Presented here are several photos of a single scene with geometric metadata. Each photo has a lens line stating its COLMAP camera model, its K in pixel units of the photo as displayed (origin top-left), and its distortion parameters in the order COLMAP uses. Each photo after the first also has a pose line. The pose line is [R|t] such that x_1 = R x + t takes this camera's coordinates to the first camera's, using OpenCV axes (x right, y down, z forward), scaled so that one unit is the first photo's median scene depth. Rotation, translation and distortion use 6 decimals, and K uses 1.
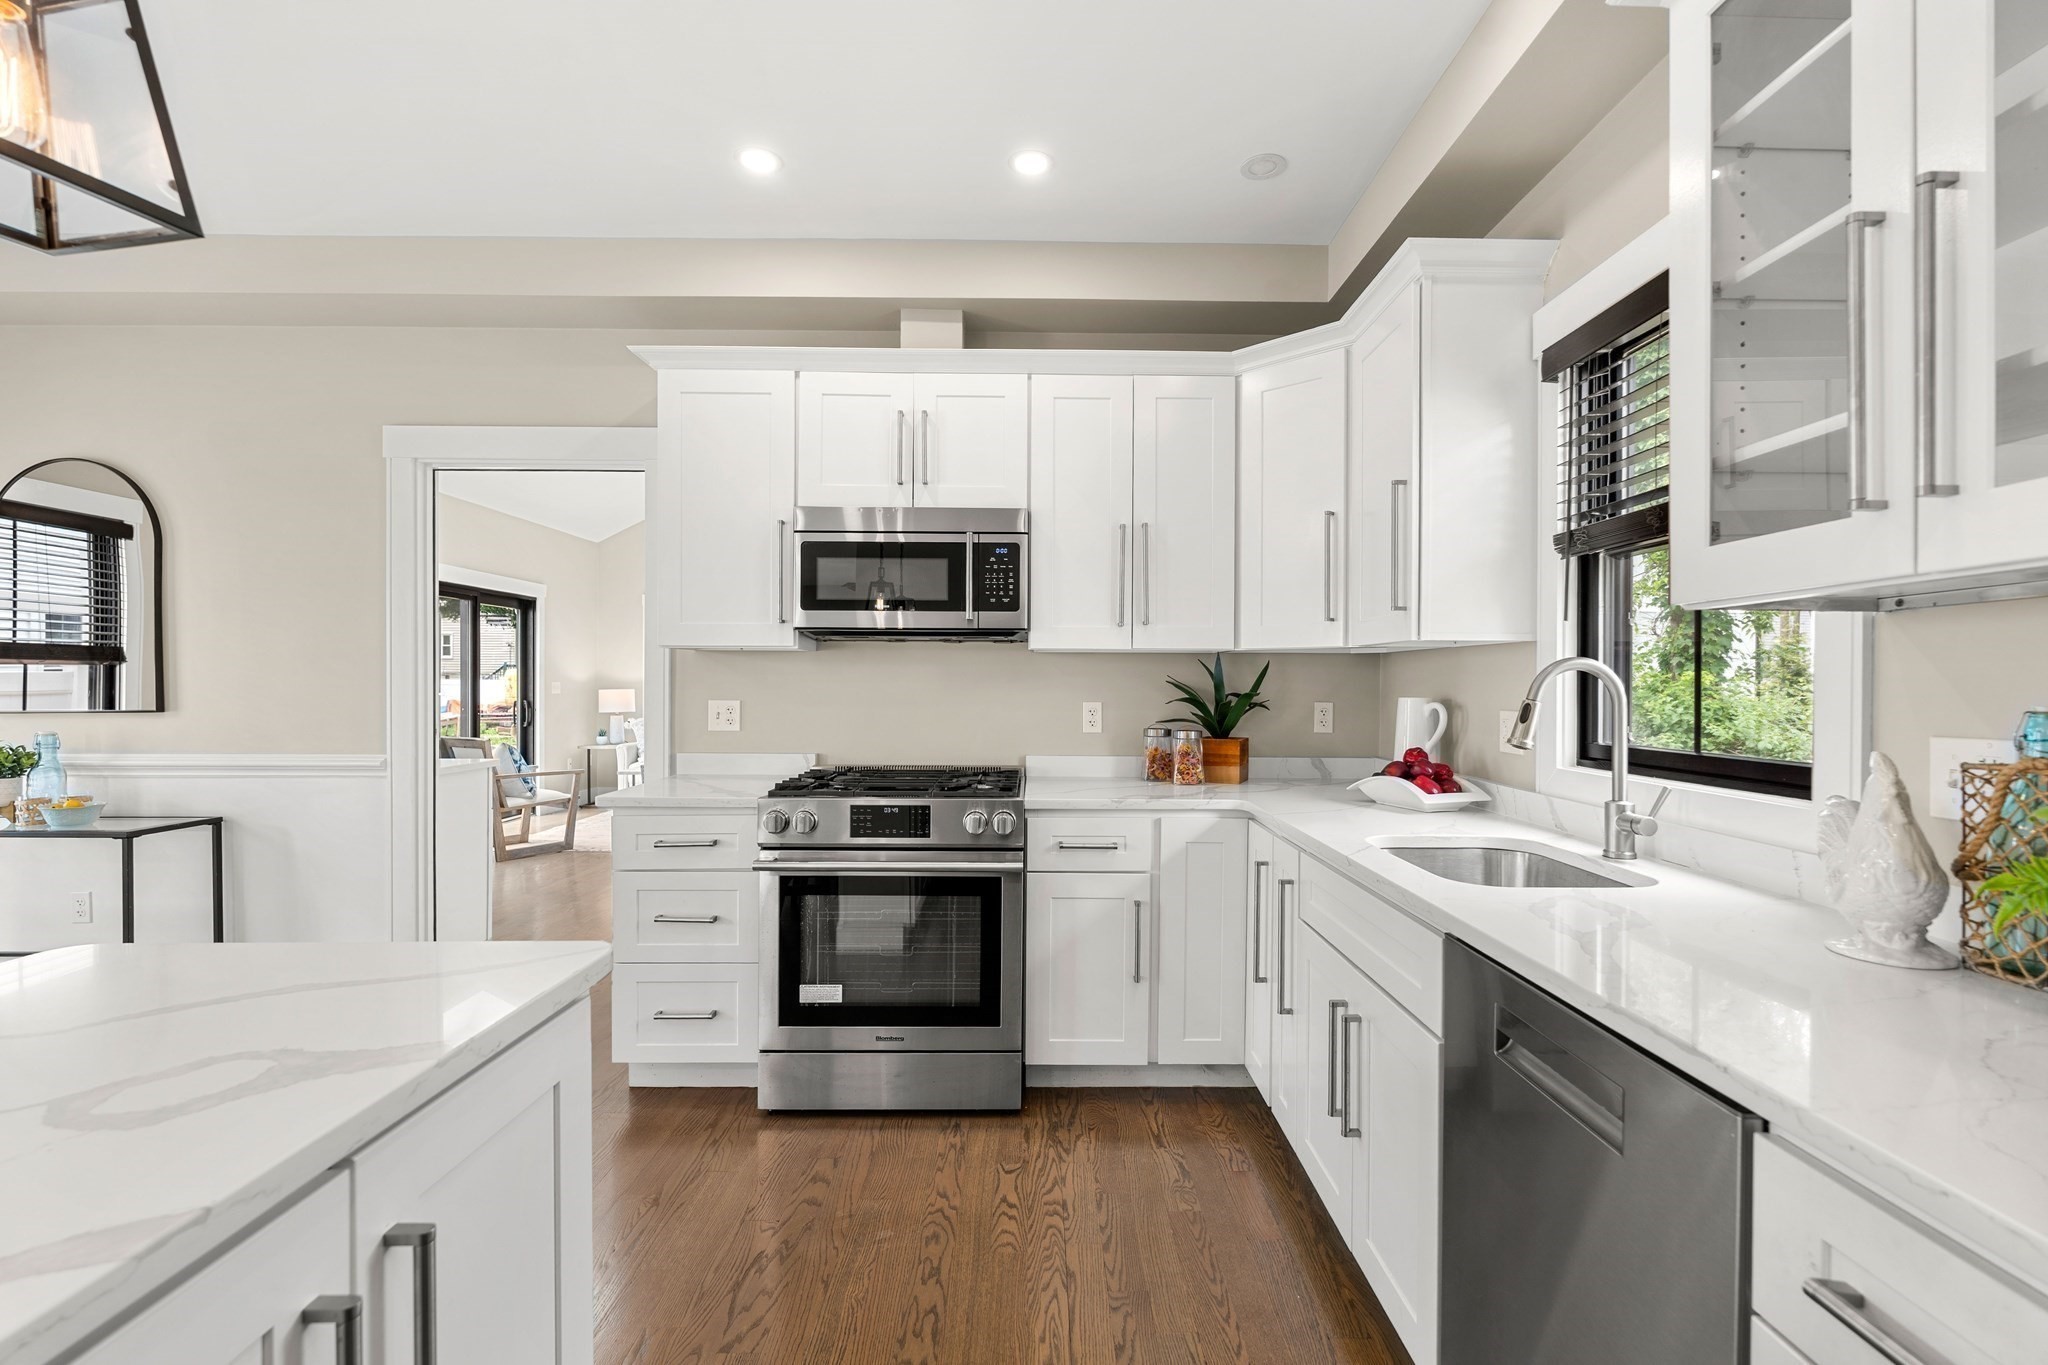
lens RADIAL K [[908.6, 0, 1029.7], [0, 908.6, 680.1], [0, 0, 1]] dist [-0.003630, -0.000413]
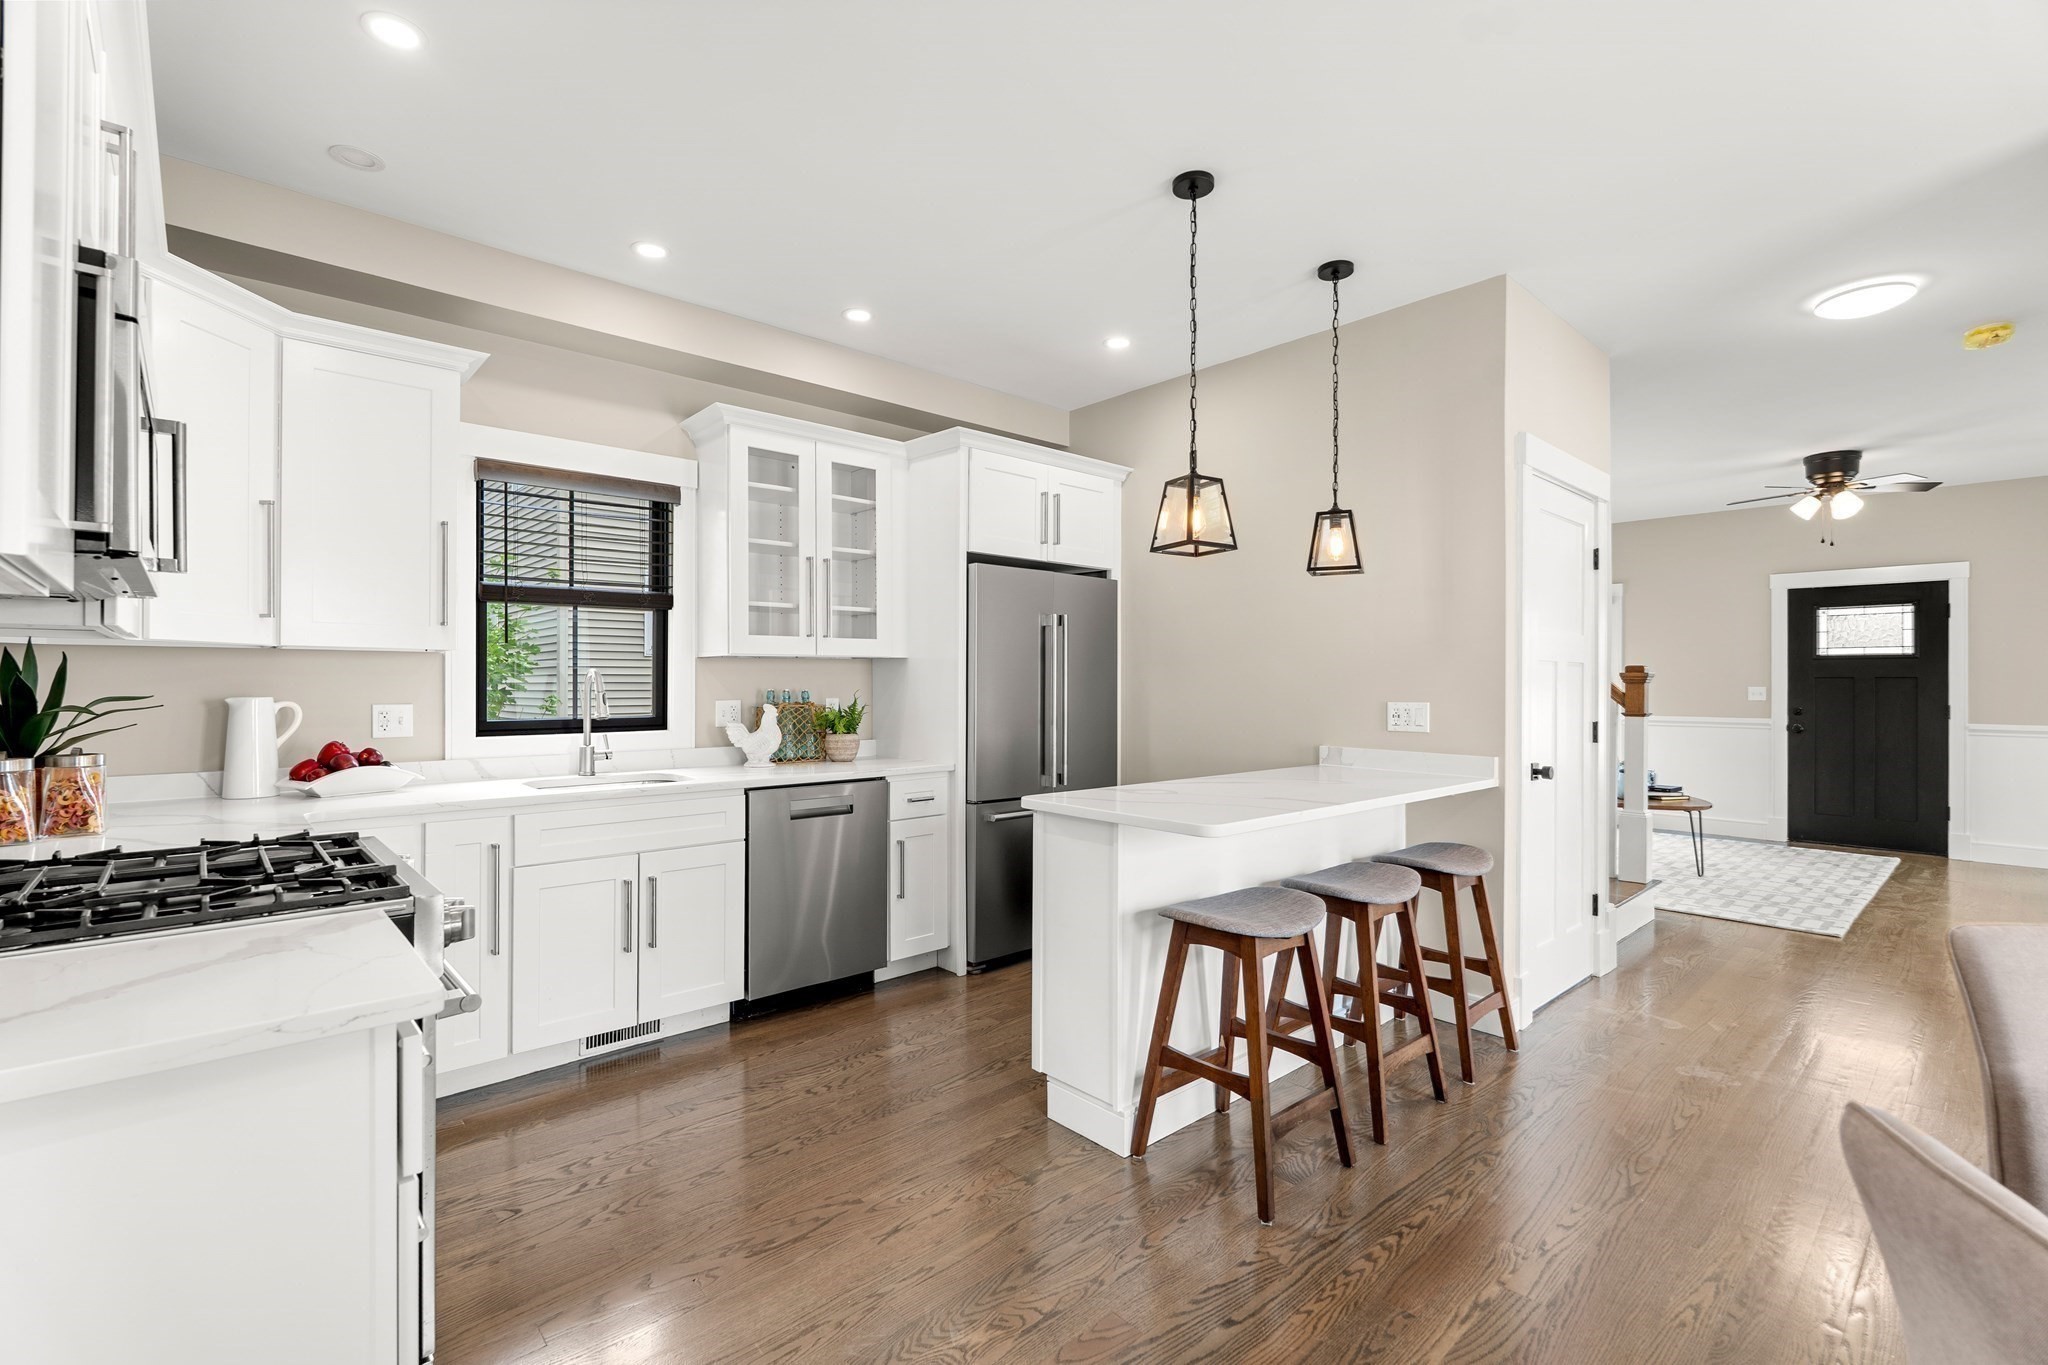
lens RADIAL K [[908.6, 0, 1028.8], [0, 908.6, 681.6], [0, 0, 1]] dist [-0.003630, -0.000413]
pose [[-0.676366, 0.000941, 0.736565, -0.881832], [-0.001142, 0.999997, -0.002327, 0.000071], [-0.736565, -0.002415, -0.676363, 1.030287]]
